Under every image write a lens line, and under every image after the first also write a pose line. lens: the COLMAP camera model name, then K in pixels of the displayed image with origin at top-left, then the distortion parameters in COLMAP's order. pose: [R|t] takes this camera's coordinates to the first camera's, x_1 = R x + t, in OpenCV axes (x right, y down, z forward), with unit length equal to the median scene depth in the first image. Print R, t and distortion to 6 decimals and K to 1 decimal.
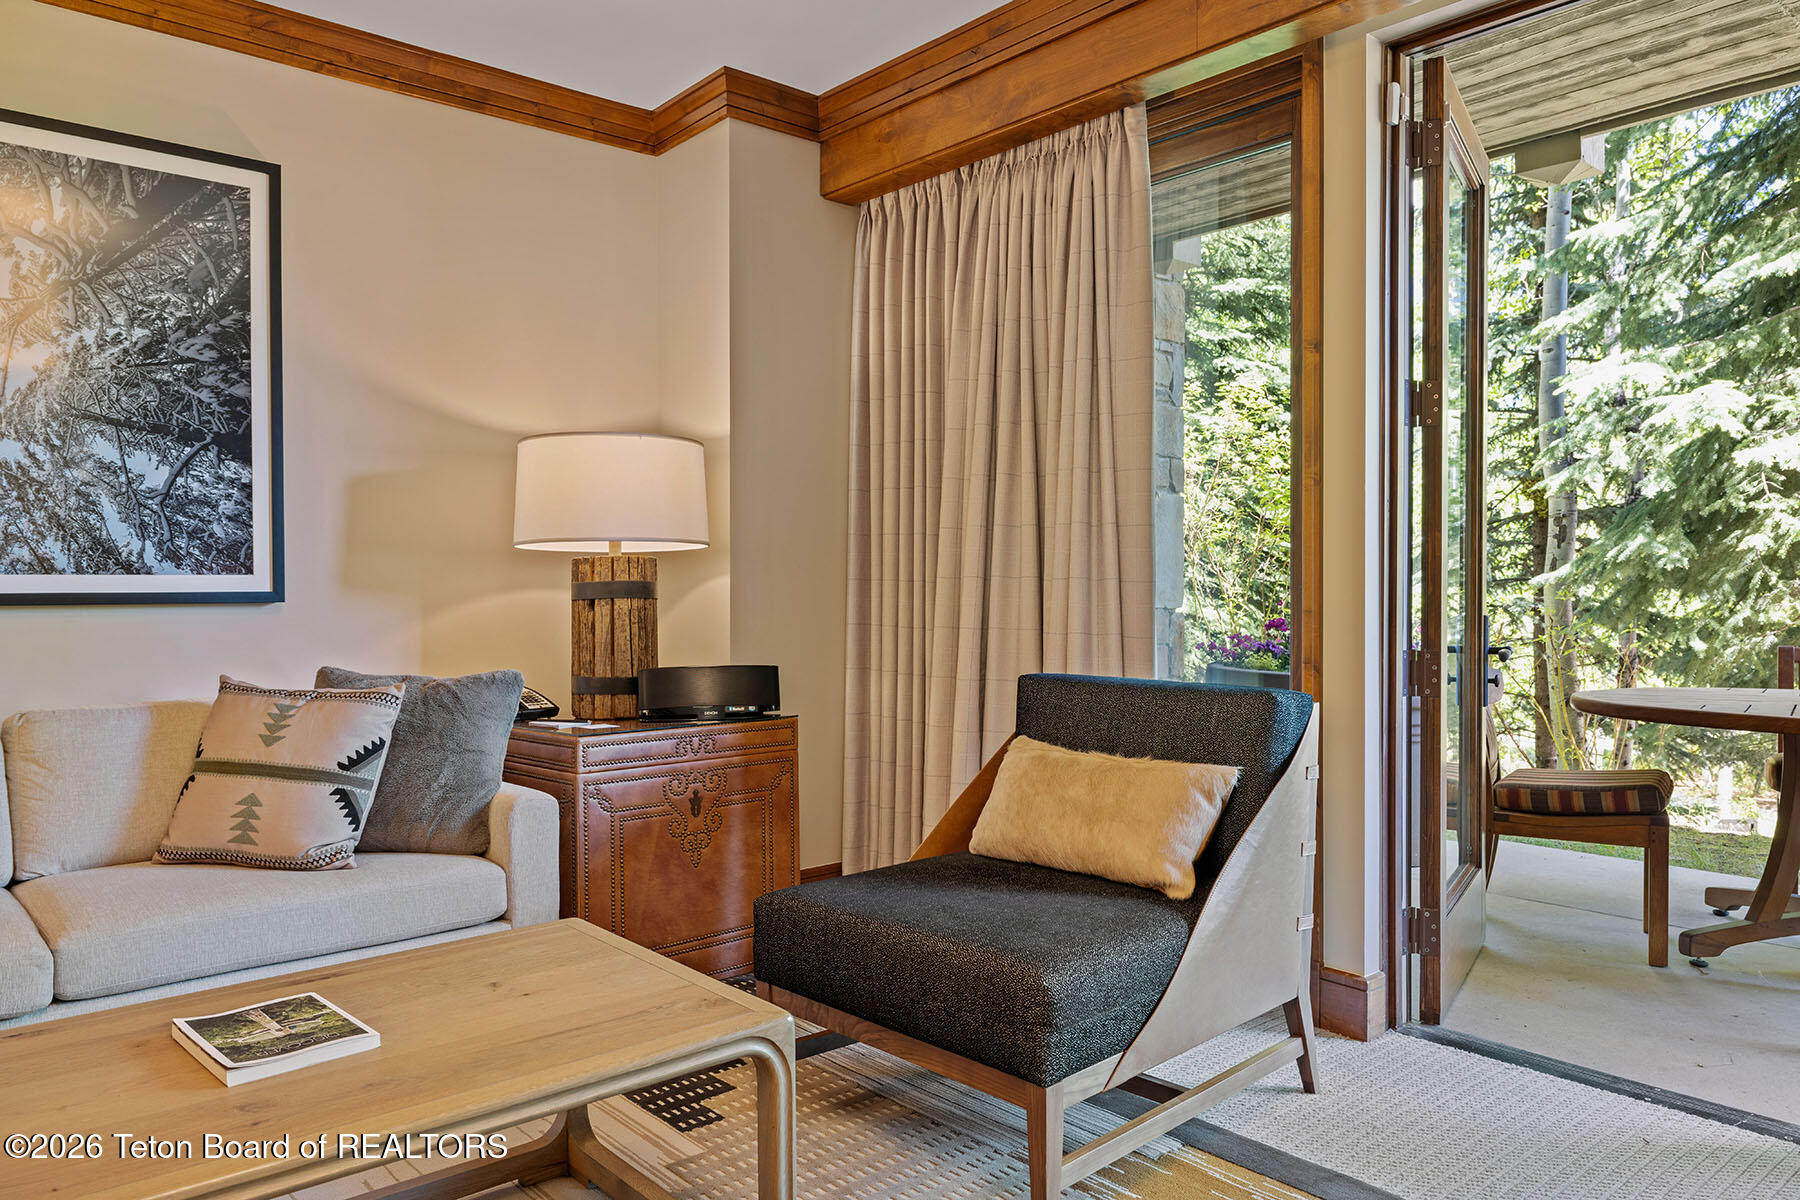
lens RADIAL K [[1242.1, 0, 895.5], [0, 1242.1, 592.3], [0, 0, 1]] dist [0.002129, 0.000548]
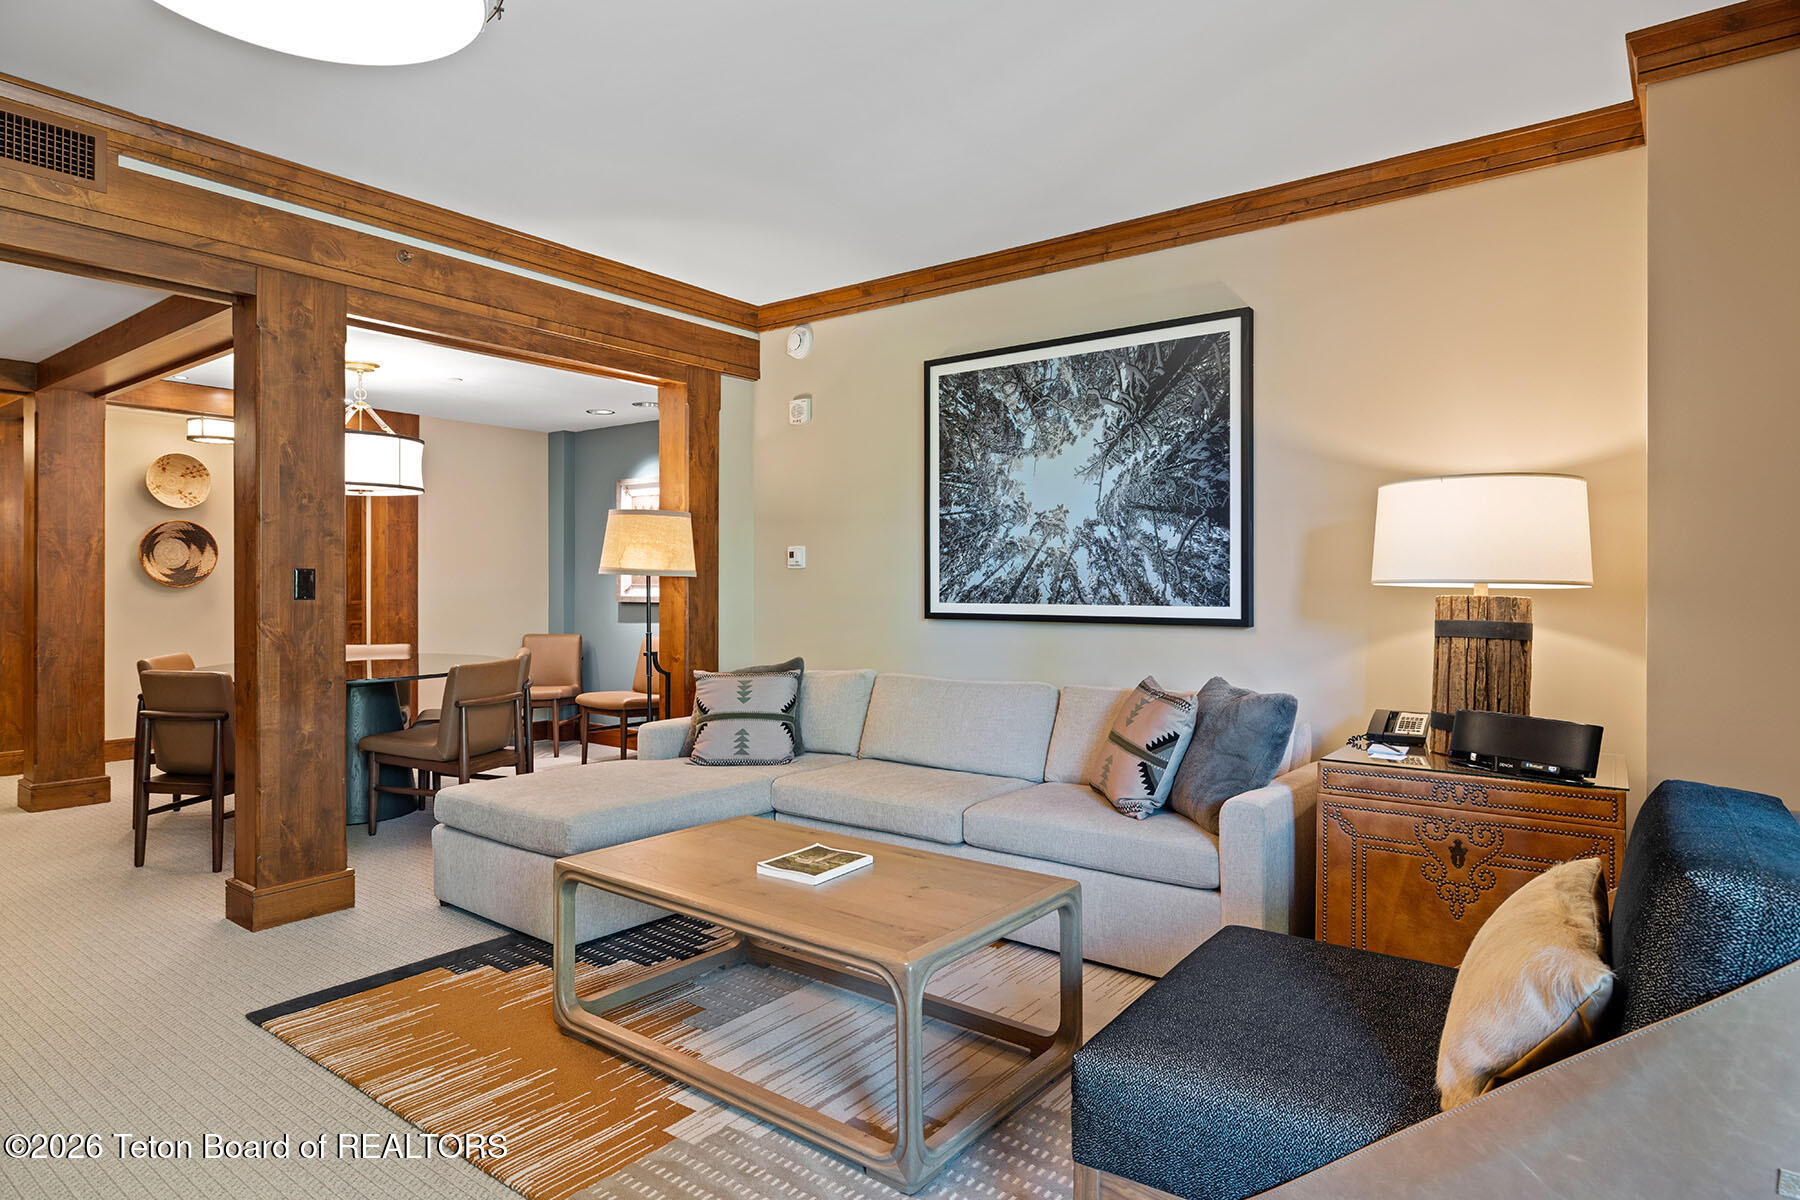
lens RADIAL K [[1007.0, 0, 896.3], [0, 1007.0, 586.4], [0, 0, 1]] dist [0.000426, -0.000093]
pose [[0.199634, 0.005441, -0.979855, 0.531780], [-0.008125, 0.999959, 0.003897, -0.039209], [0.979837, 0.007184, 0.199671, 0.416569]]
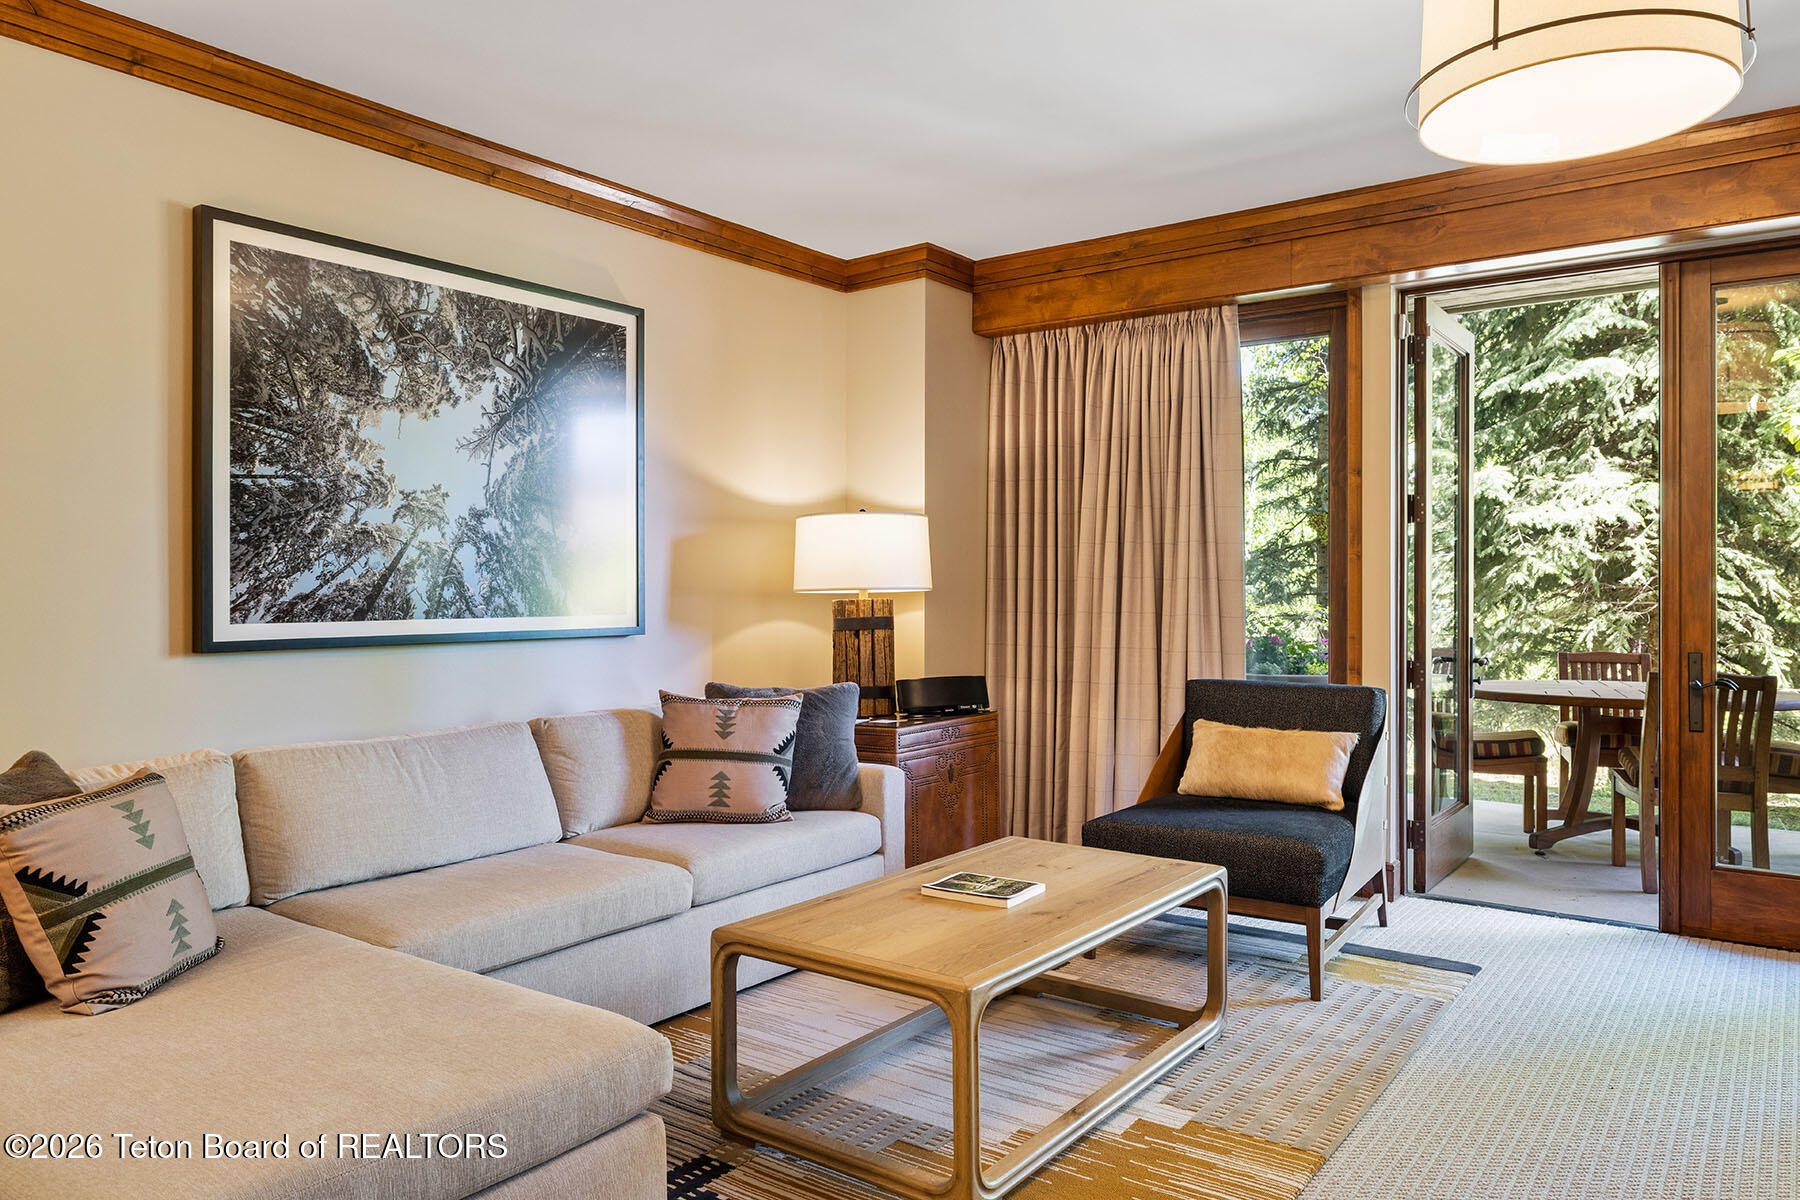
lens RADIAL K [[1205.5, 0, 964.3], [0, 1205.5, 583.3], [0, 0, 1]] dist [0.000400, 0.001755]
pose [[0.970091, 0.003180, 0.242722, -0.491225], [-0.000810, 0.999951, -0.009864, -0.035906], [-0.242741, 0.009372, 0.970046, -0.357724]]
